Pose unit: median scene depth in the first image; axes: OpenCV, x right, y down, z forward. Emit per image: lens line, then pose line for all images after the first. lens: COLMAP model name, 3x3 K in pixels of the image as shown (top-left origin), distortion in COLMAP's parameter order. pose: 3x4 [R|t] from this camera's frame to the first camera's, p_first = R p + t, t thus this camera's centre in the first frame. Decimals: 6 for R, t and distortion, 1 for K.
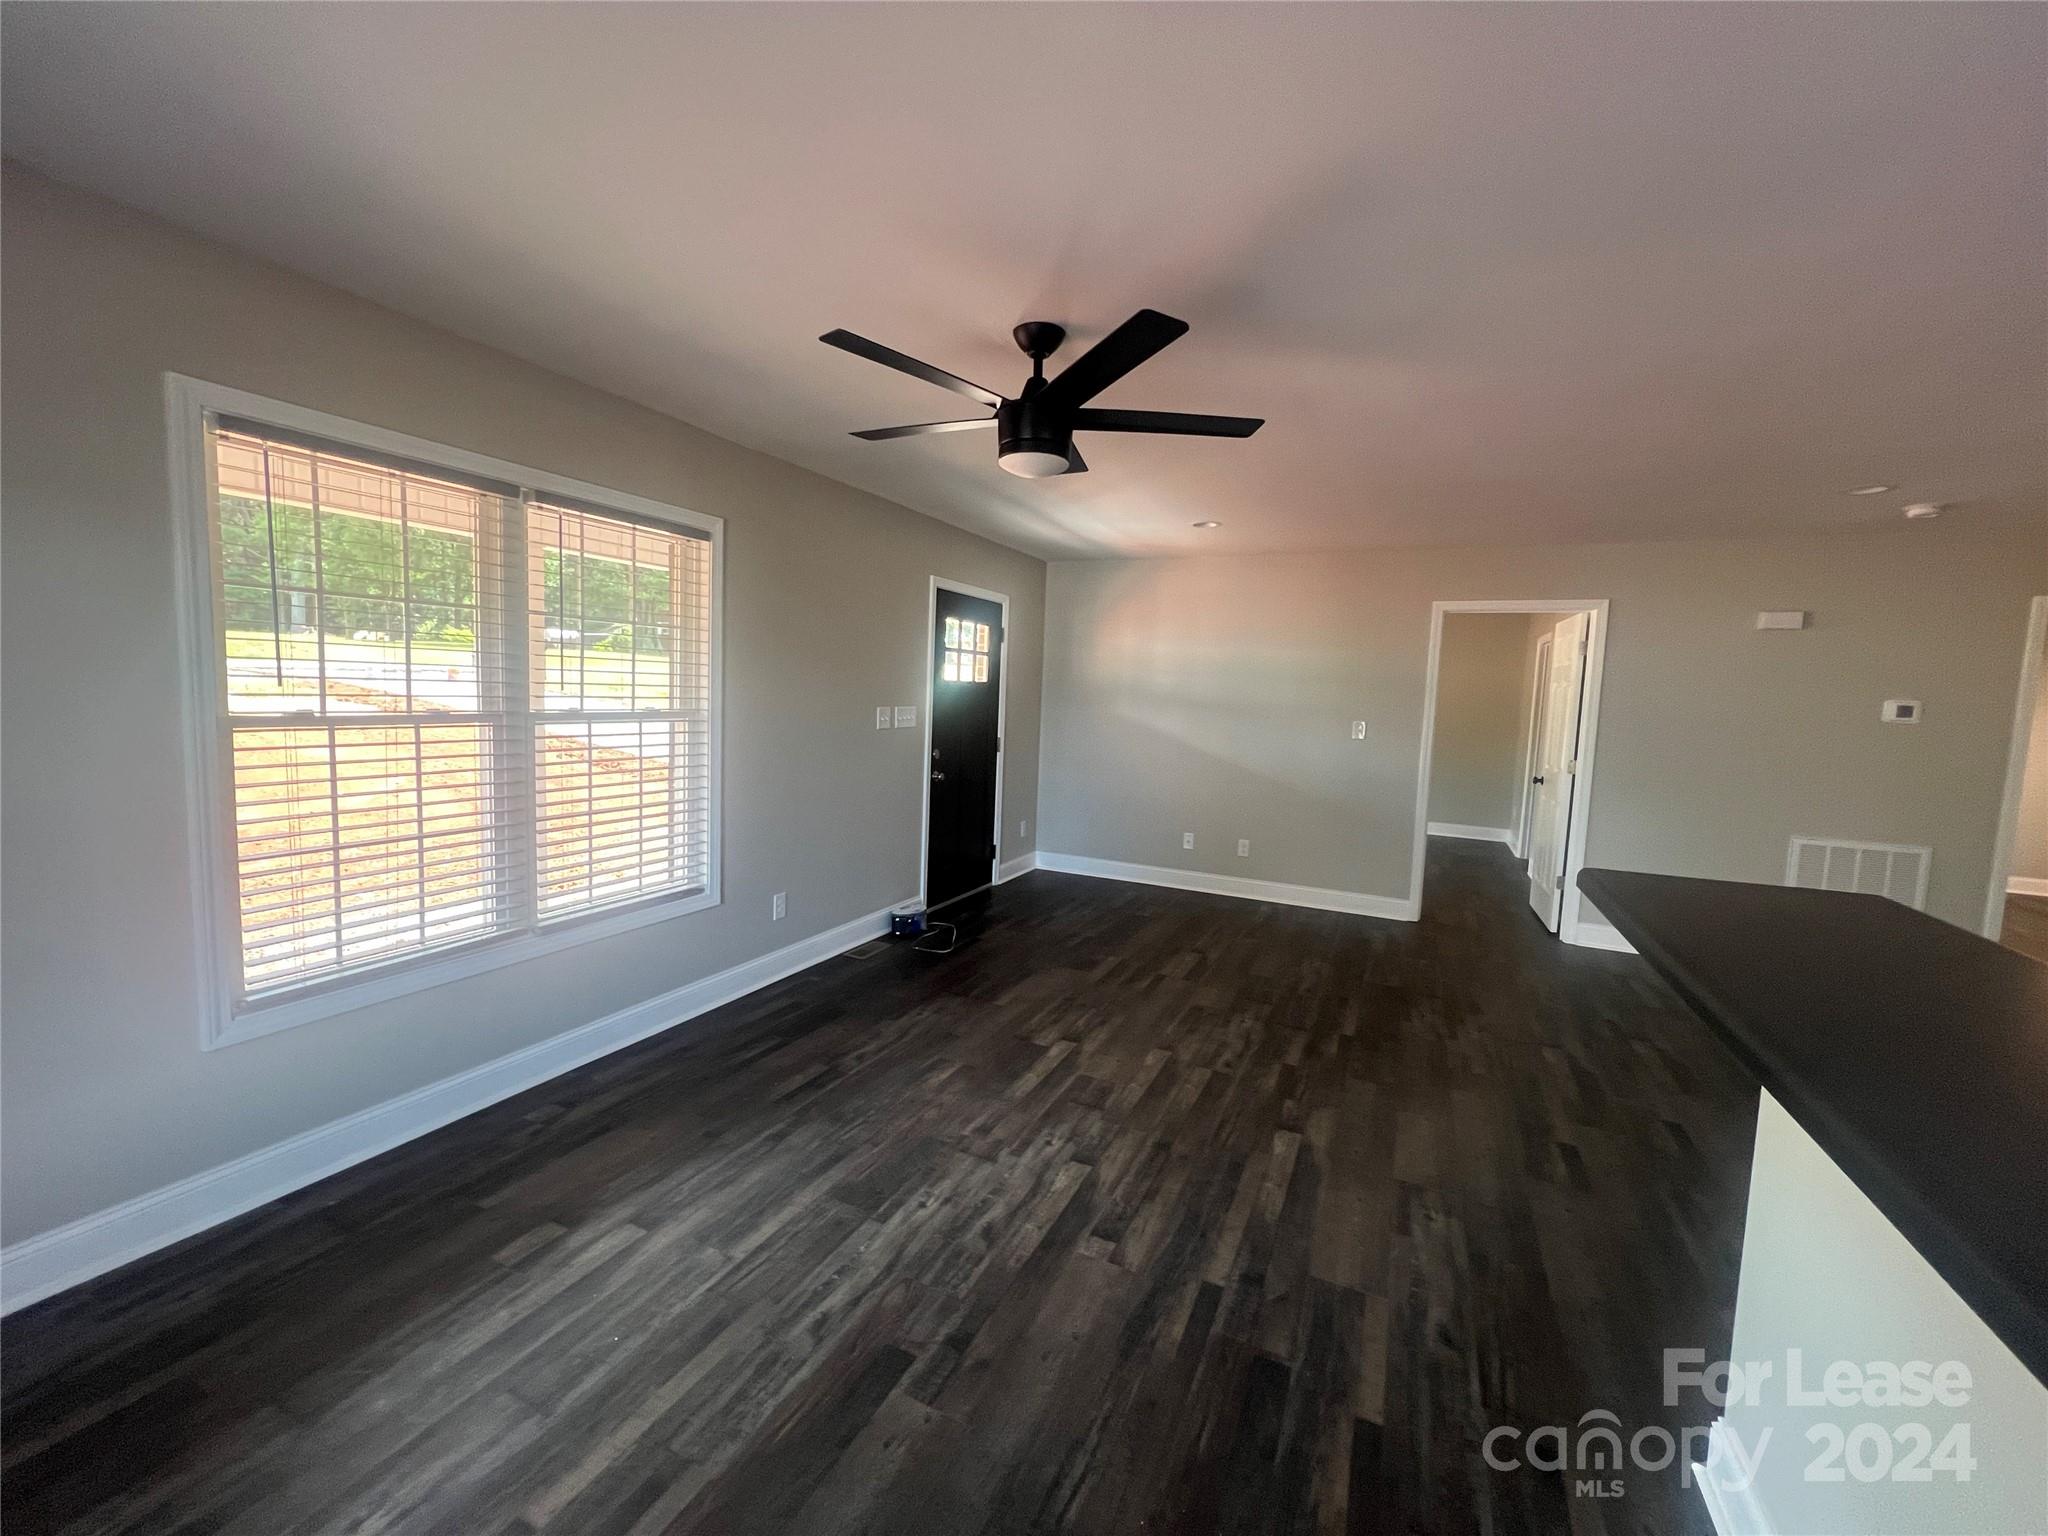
lens RADIAL K [[821.2, 0, 1024.0], [0, 821.2, 768.0], [0, 0, 1]] dist [0.000358, 0.000063]
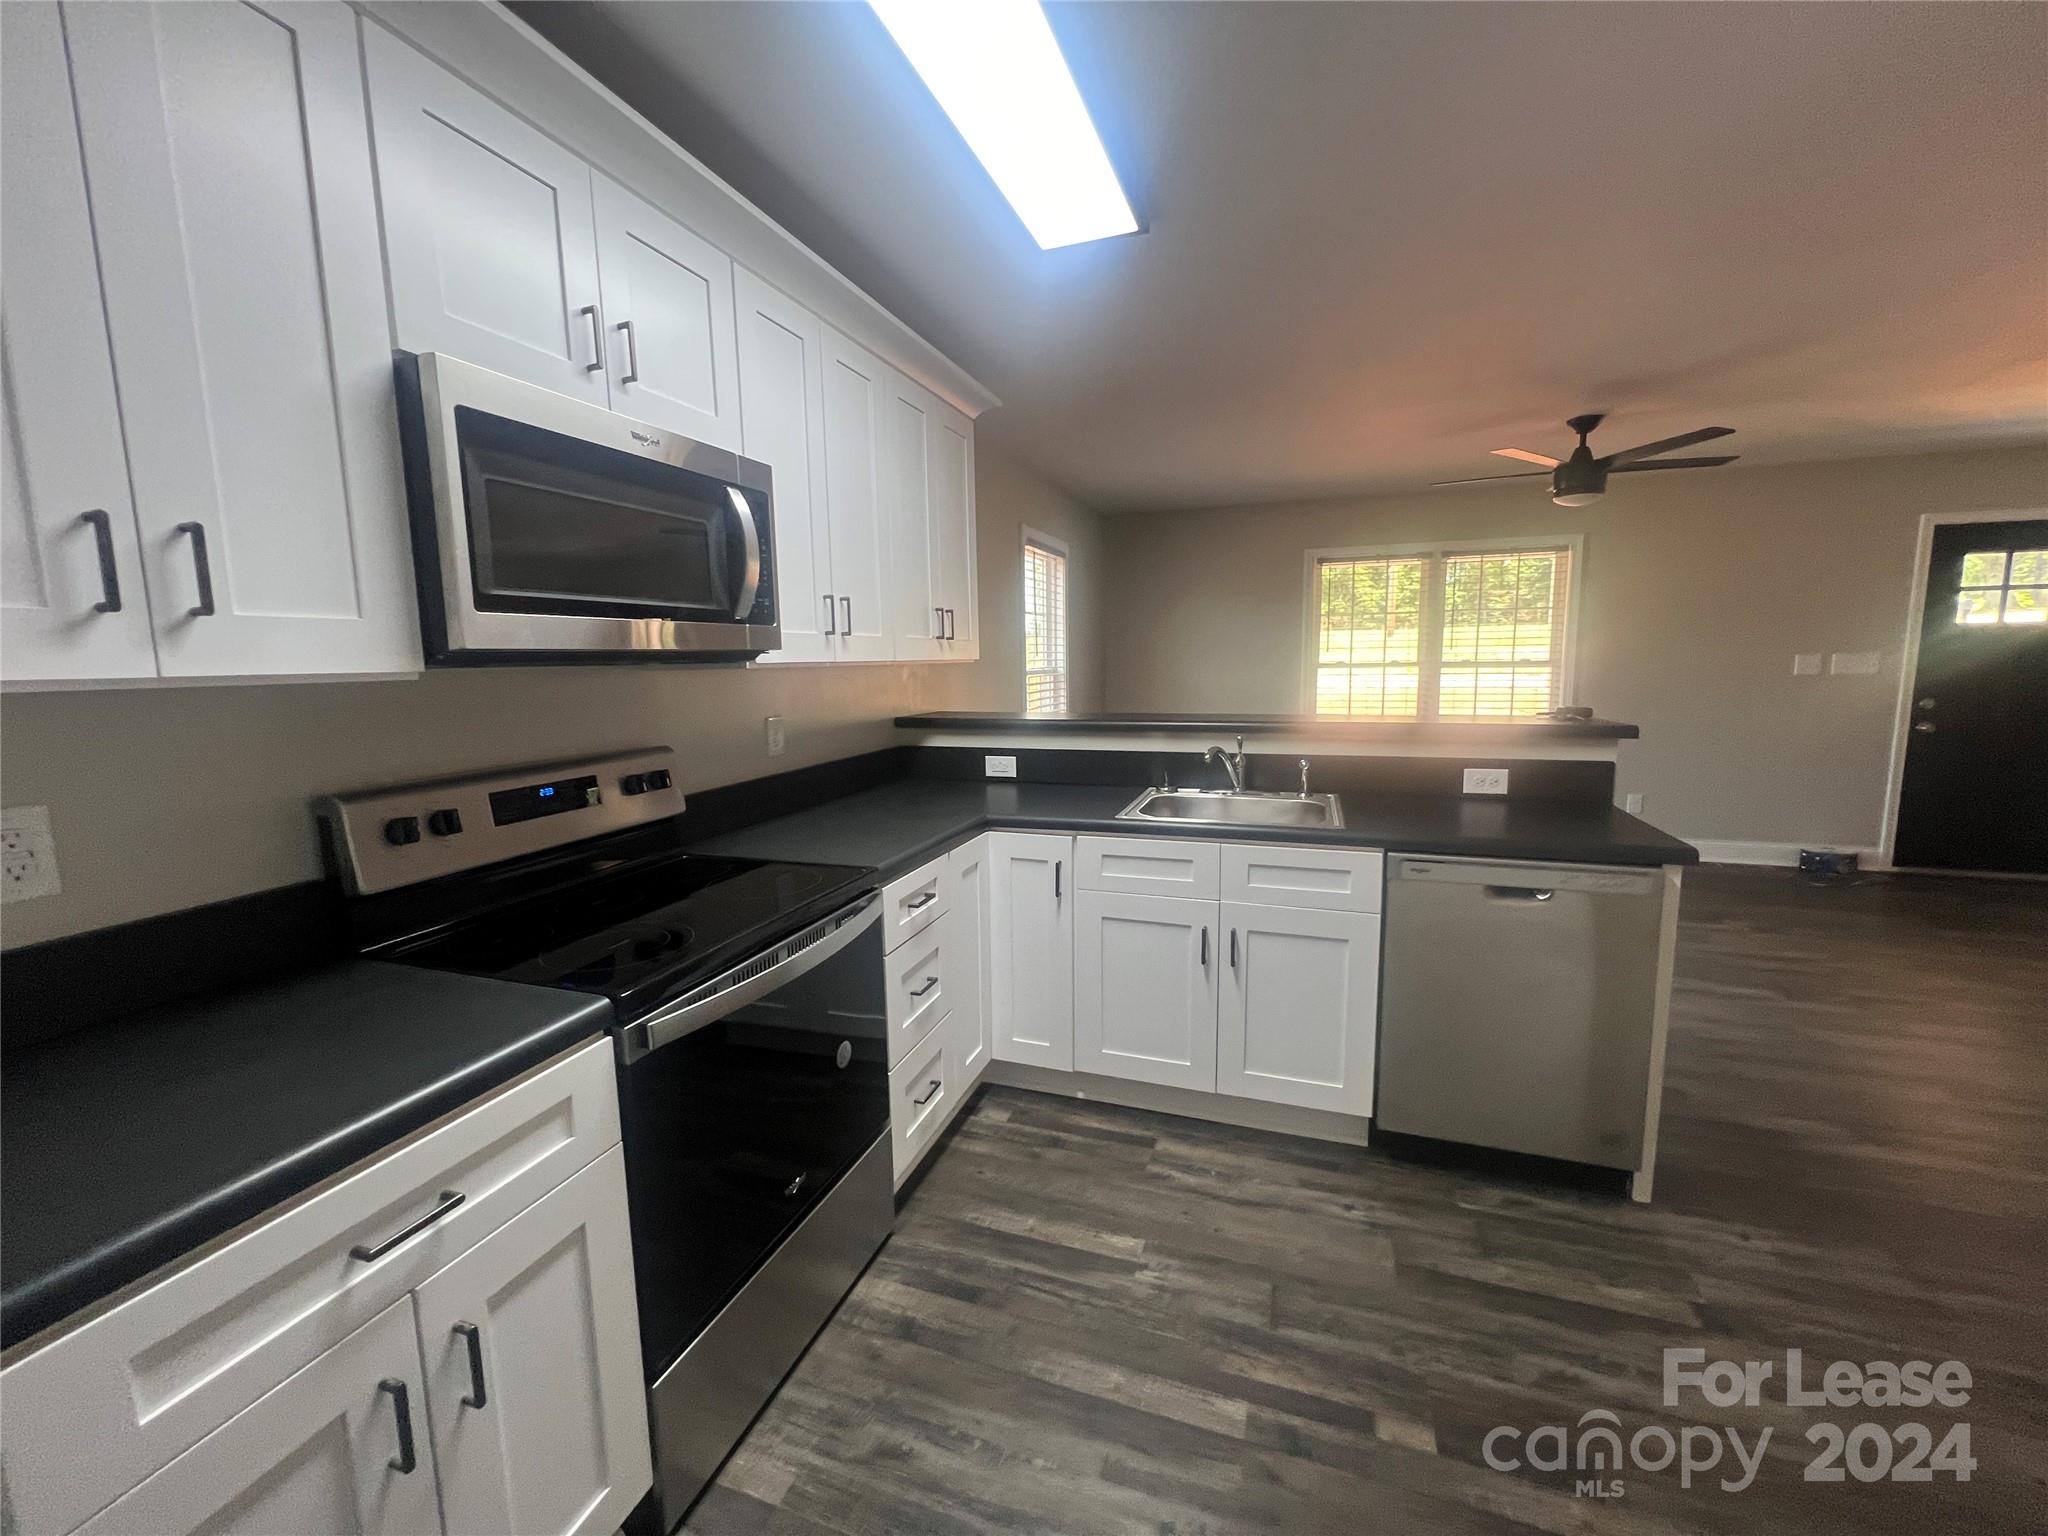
lens RADIAL K [[821.2, 0, 1024.0], [0, 821.2, 768.0], [0, 0, 1]] dist [0.000358, 0.000063]
pose [[0.110988, 0.098958, -0.988883, 0.773352], [-0.073488, 0.993123, 0.091134, 0.049844], [0.991101, 0.062556, 0.117497, -0.140856]]
